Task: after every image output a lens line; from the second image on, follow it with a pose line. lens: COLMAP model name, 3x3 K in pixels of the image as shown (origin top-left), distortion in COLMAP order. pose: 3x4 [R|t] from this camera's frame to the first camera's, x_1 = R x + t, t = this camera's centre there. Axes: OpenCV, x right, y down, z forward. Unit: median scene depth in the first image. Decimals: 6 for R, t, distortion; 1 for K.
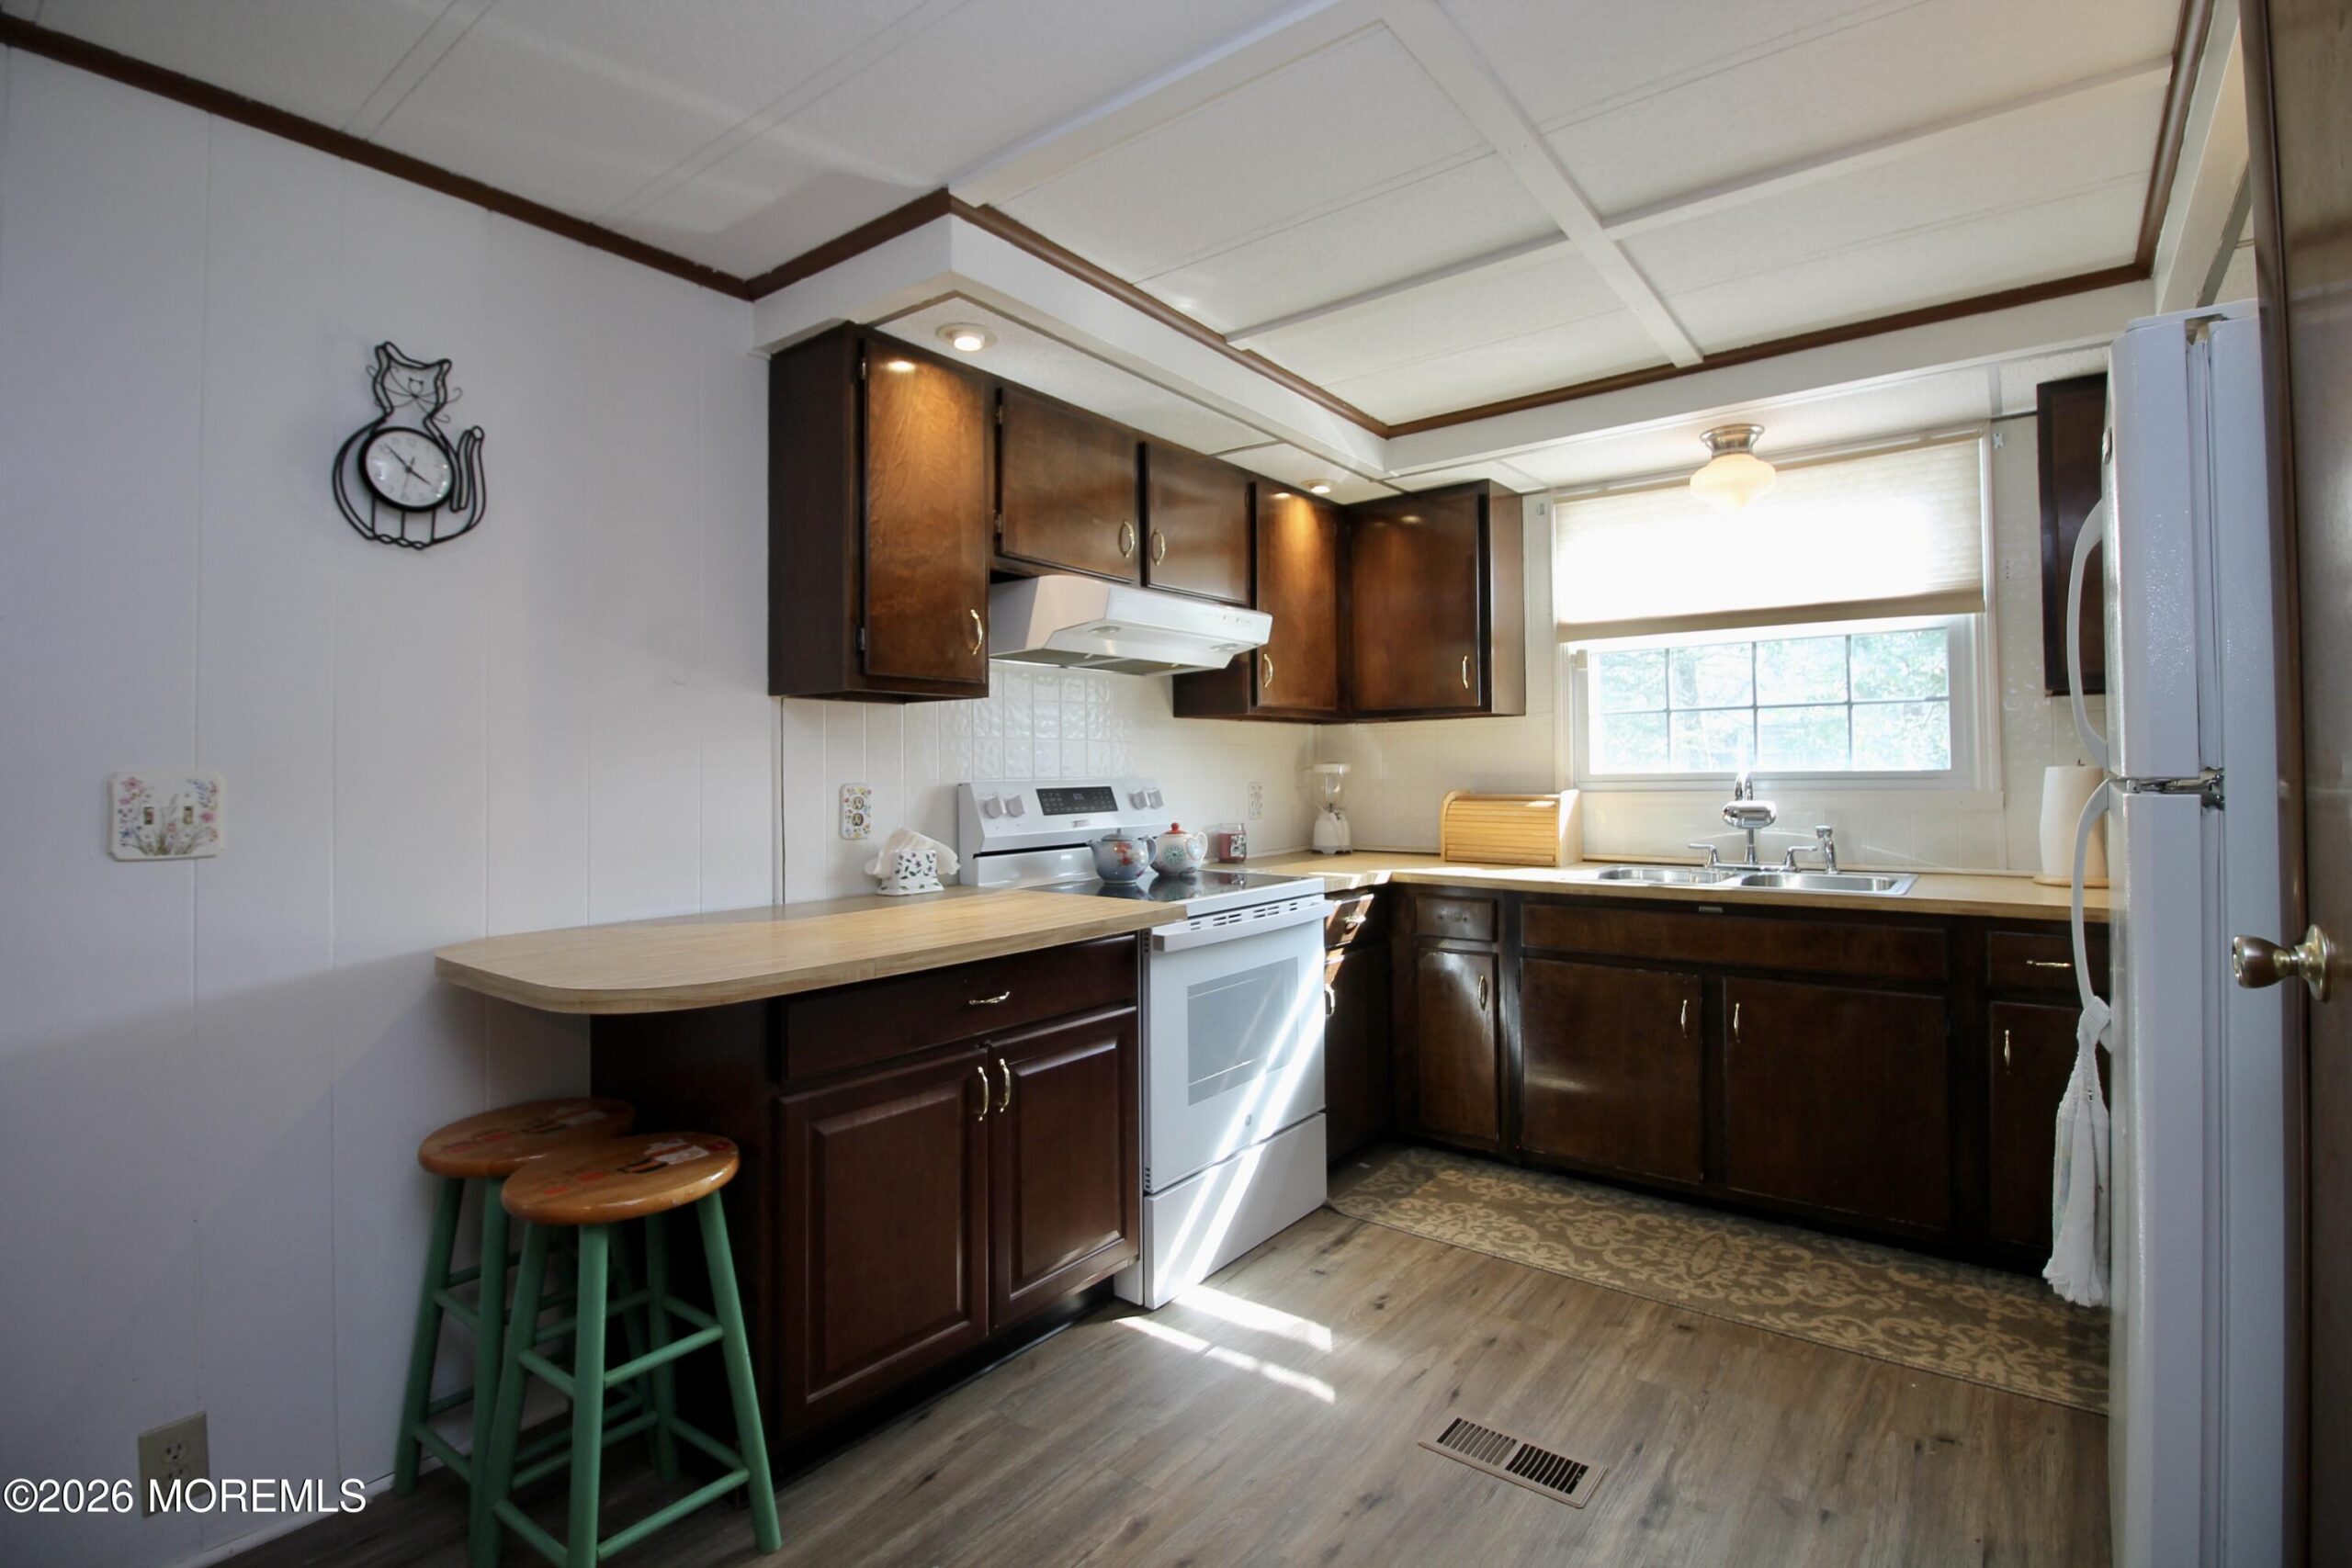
lens RADIAL K [[1101.5, 0, 1180.9], [0, 1101.5, 749.6], [0, 0, 1]] dist [-0.003152, -0.010970]
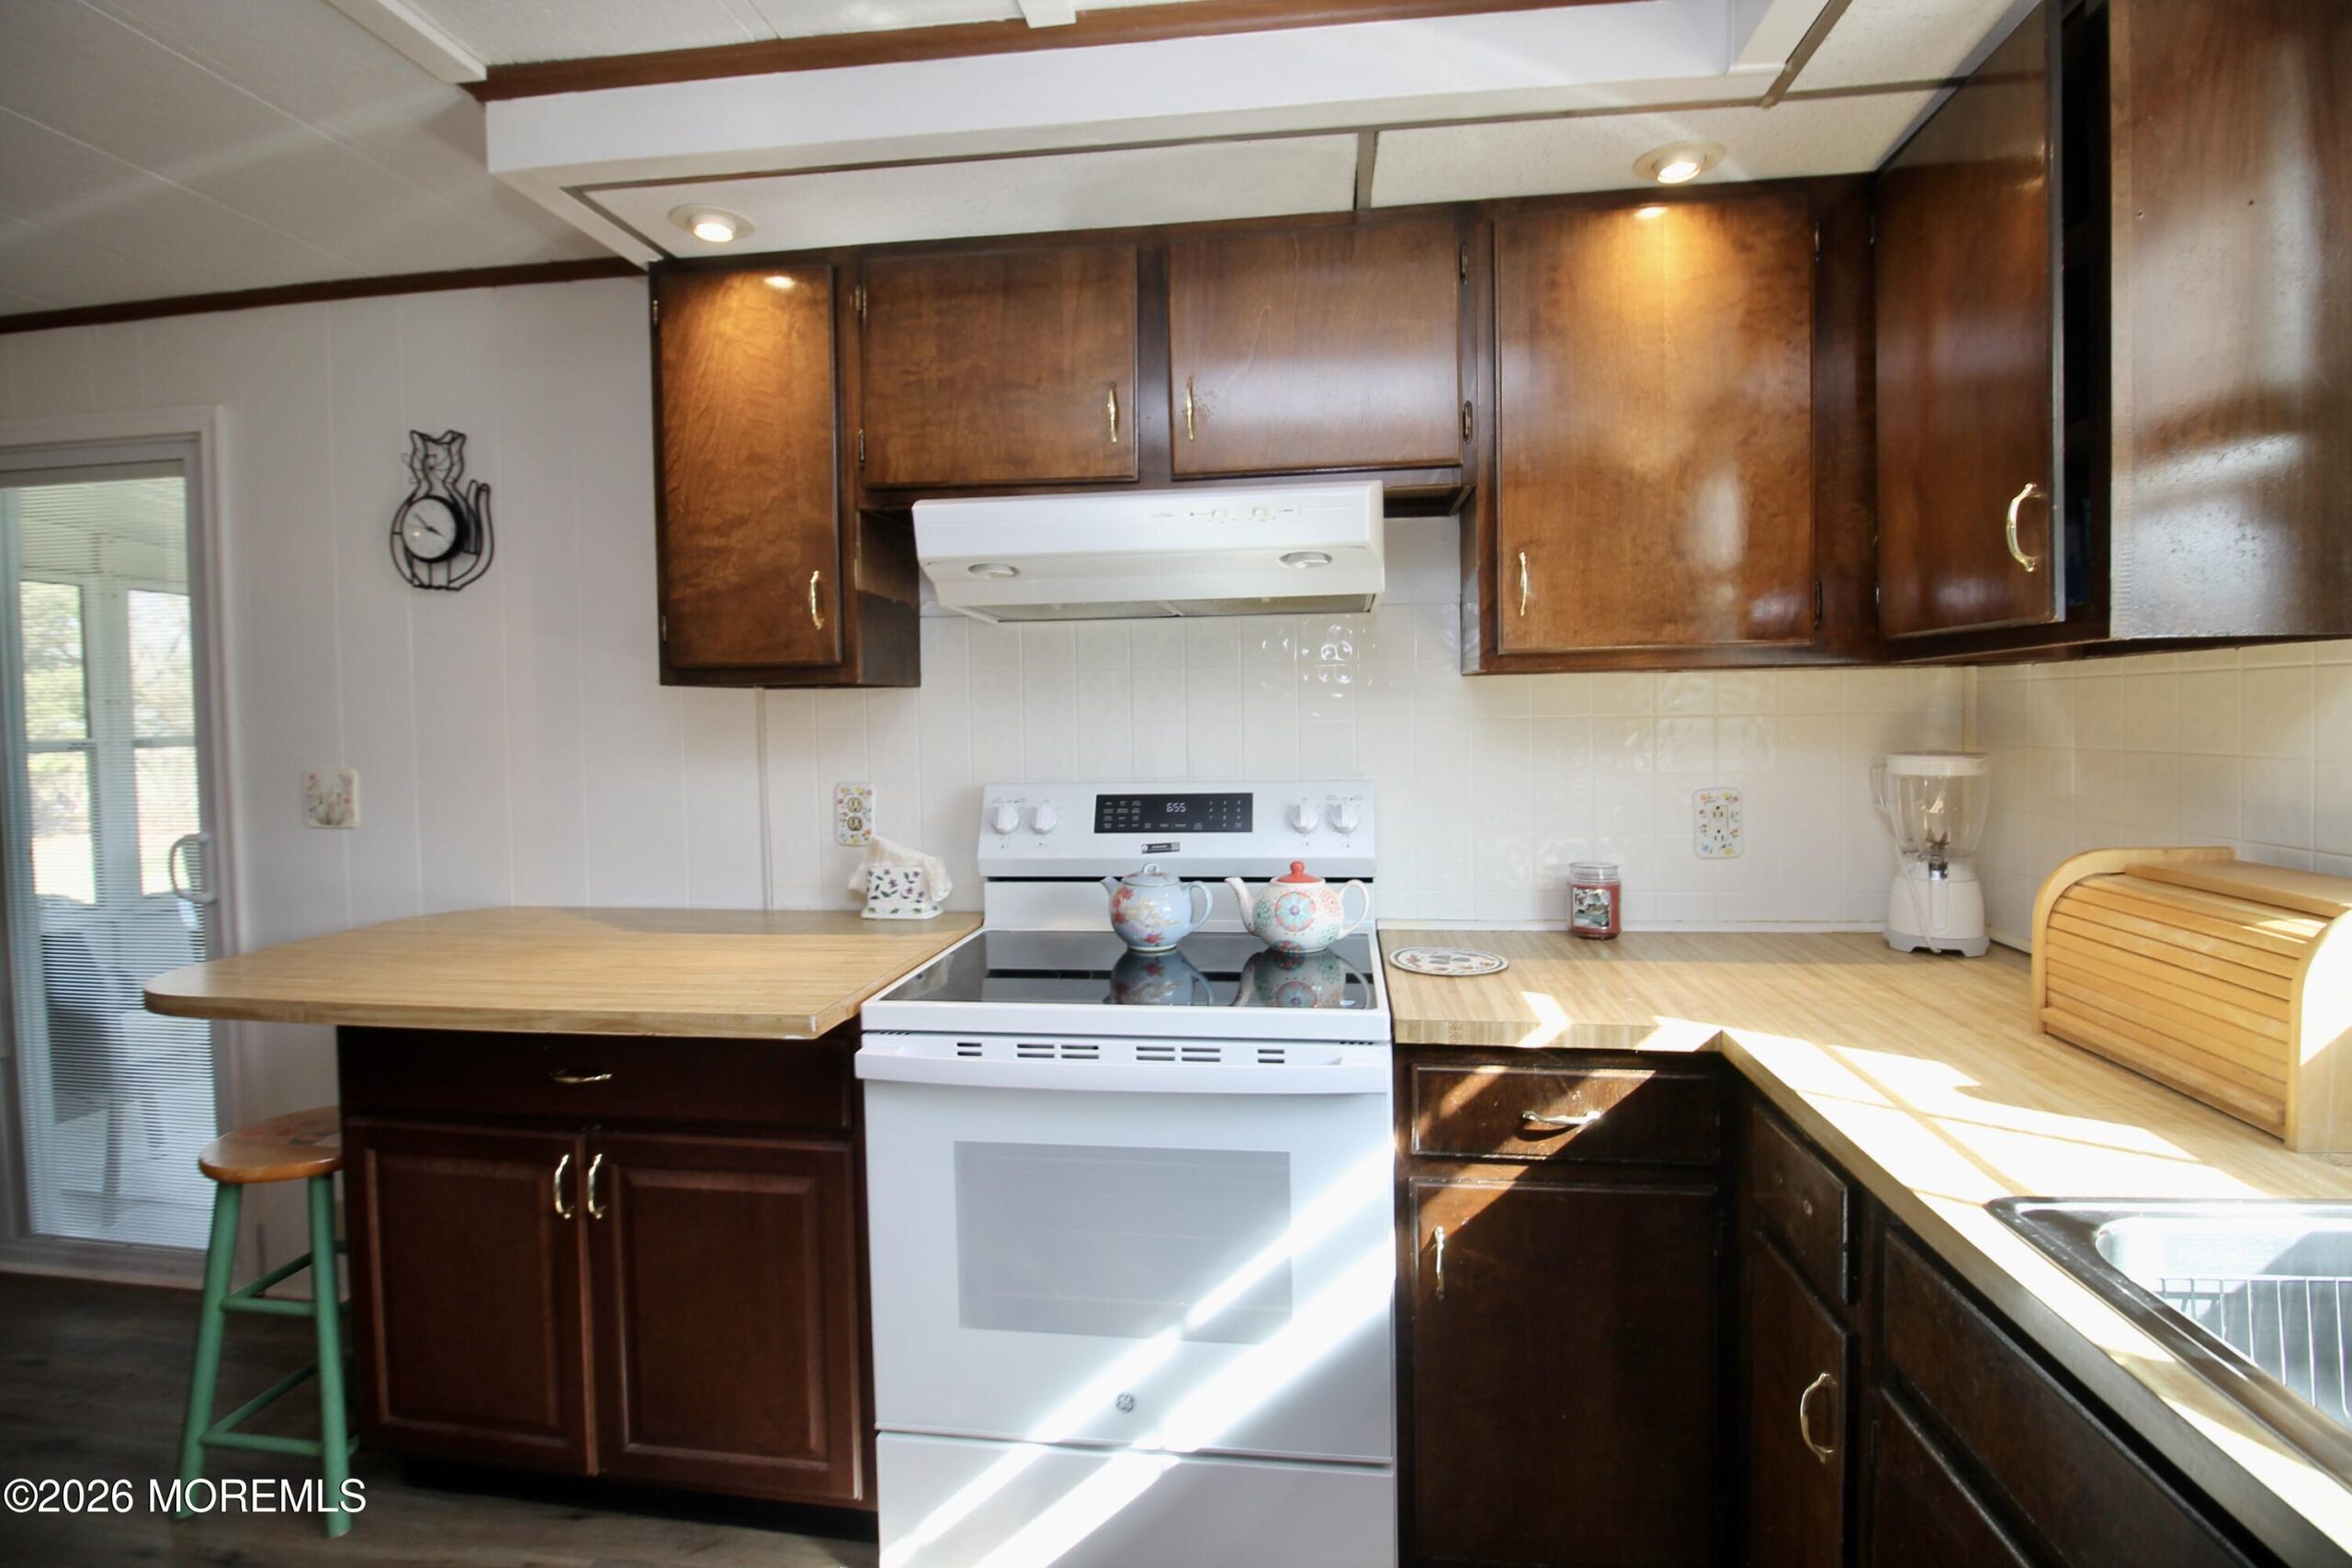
lens RADIAL K [[1101.5, 0, 1187.0], [0, 1101.5, 751.1], [0, 0, 1]] dist [-0.003152, -0.010970]
pose [[0.501751, 0.033044, -0.864381, 0.527442], [0.026976, 0.998186, 0.053818, -0.029957], [0.864591, -0.050321, 0.499950, 0.713521]]
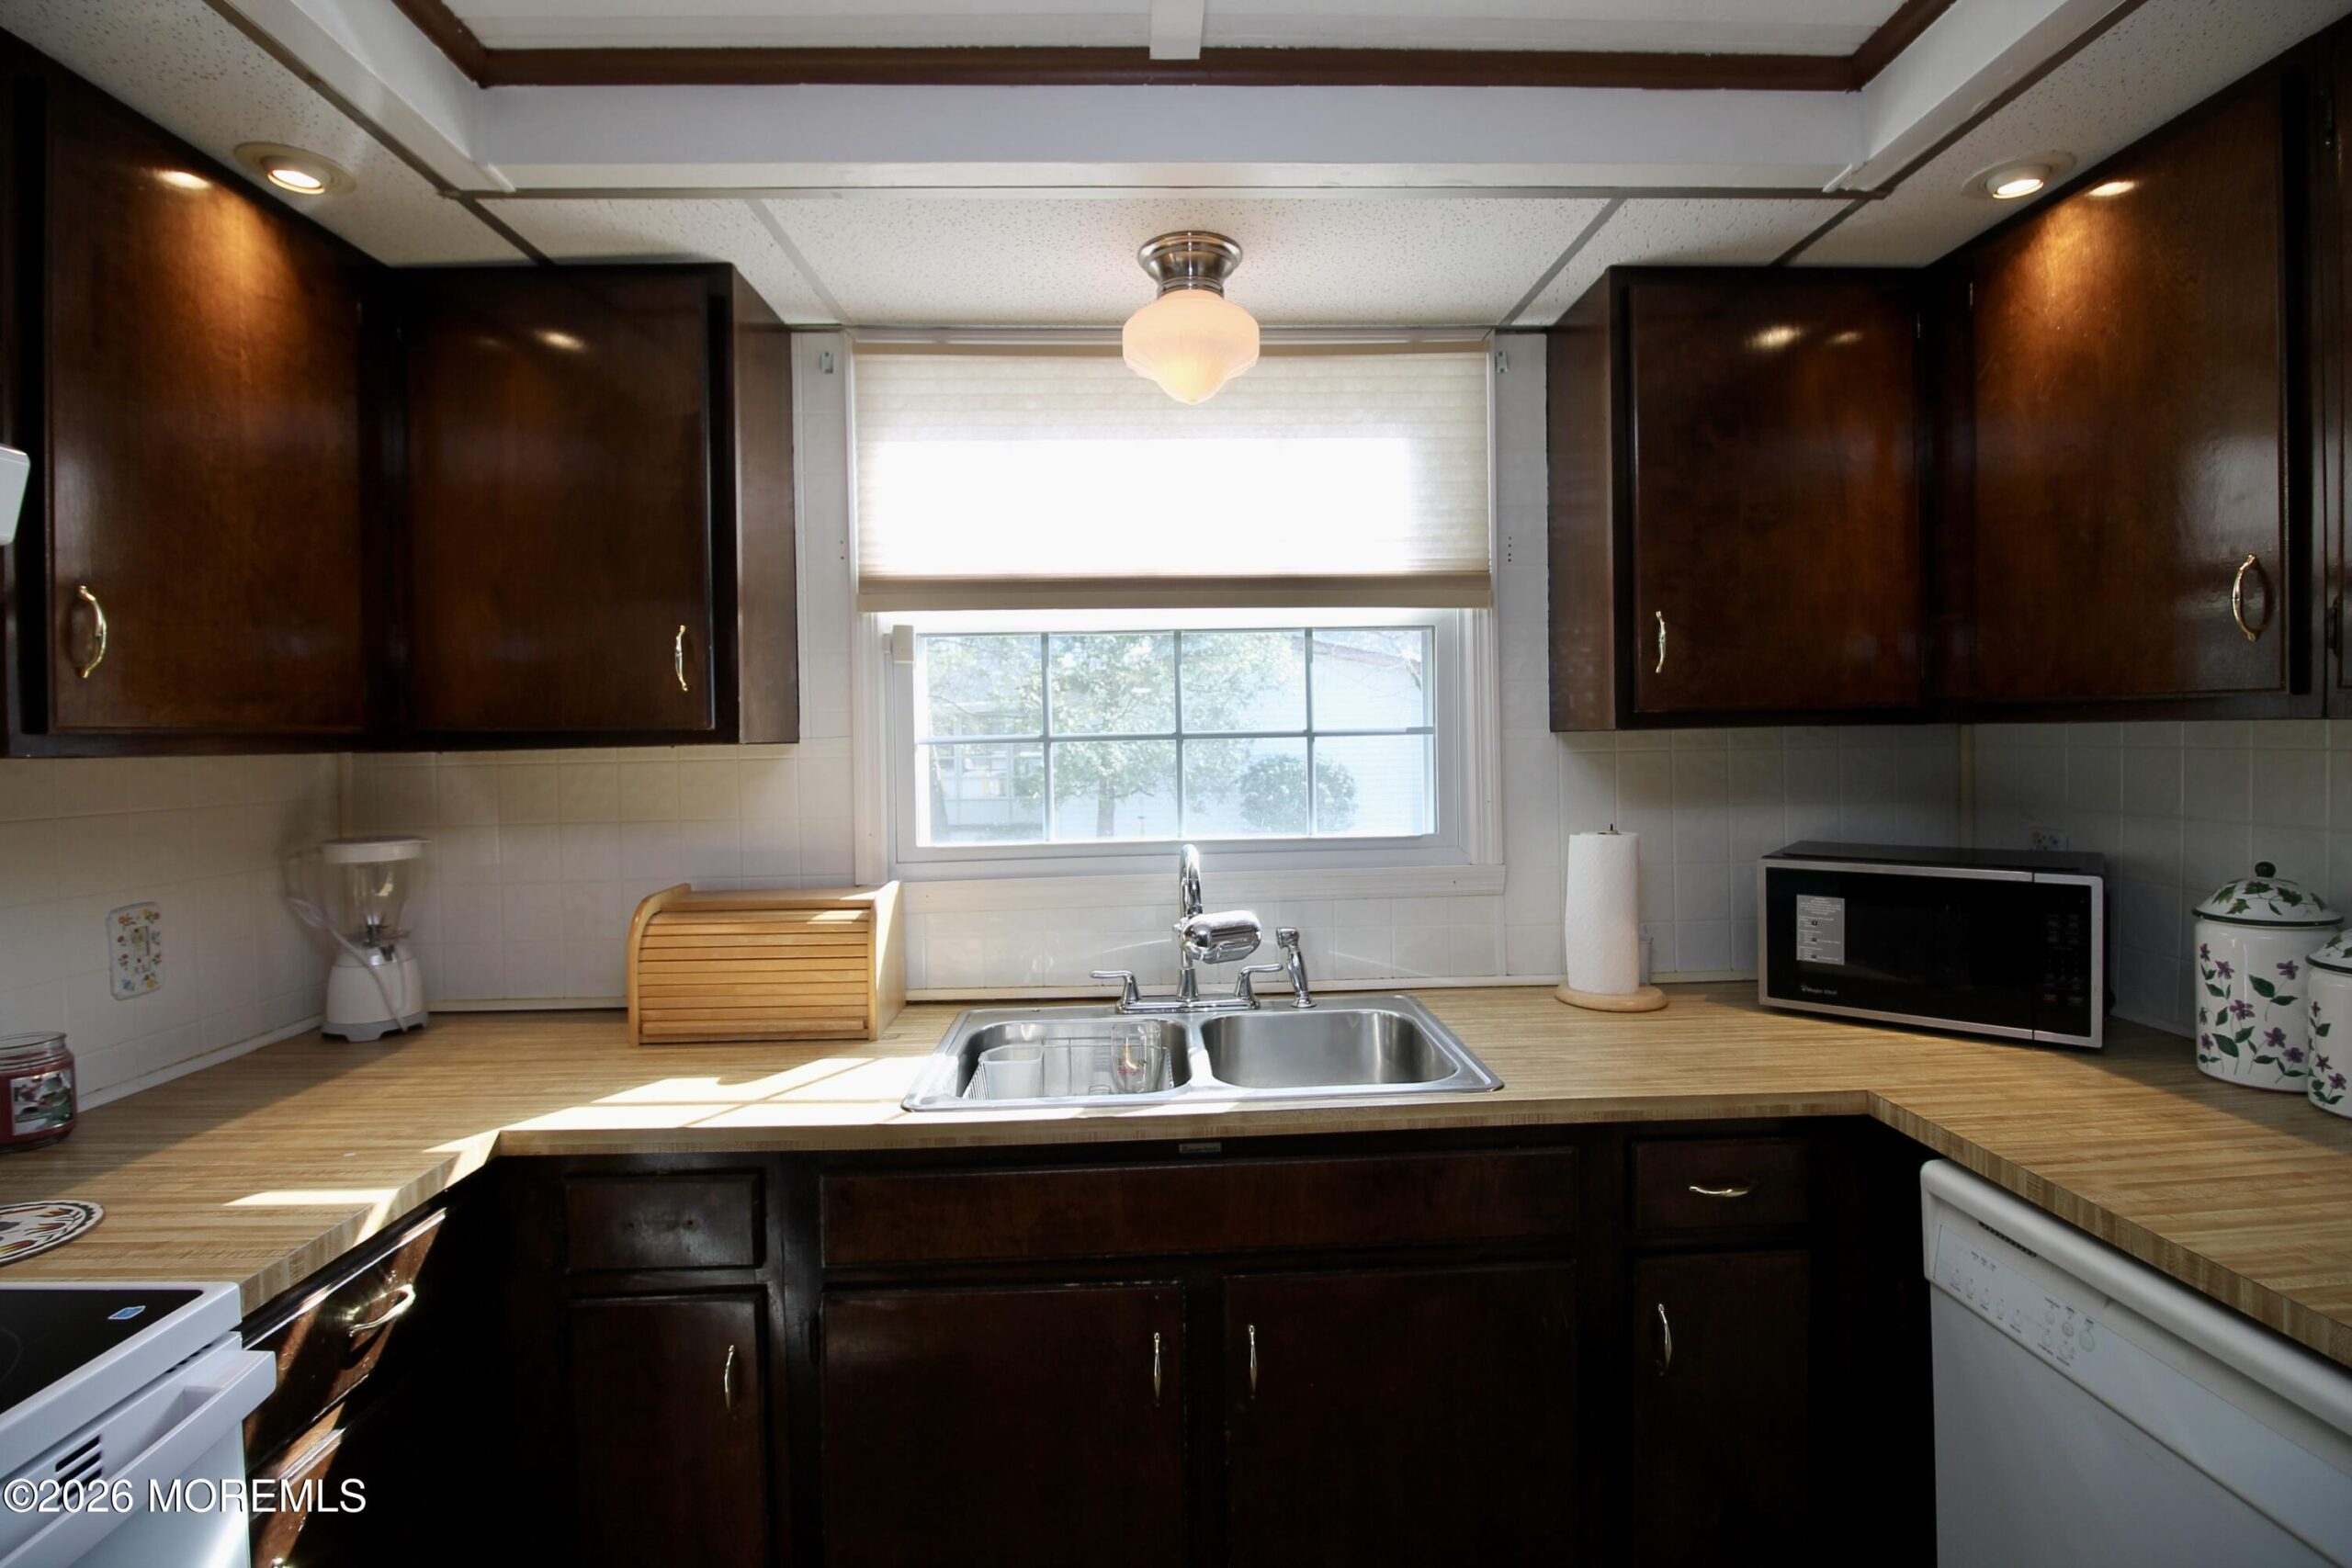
lens RADIAL K [[1101.5, 0, 1189.7], [0, 1101.5, 751.4], [0, 0, 1]] dist [-0.003152, -0.010970]
pose [[0.765986, -0.009917, 0.642780, 0.147066], [-0.002911, 0.999817, 0.018894, -0.048177], [-0.642850, -0.016343, 0.765817, 0.603191]]
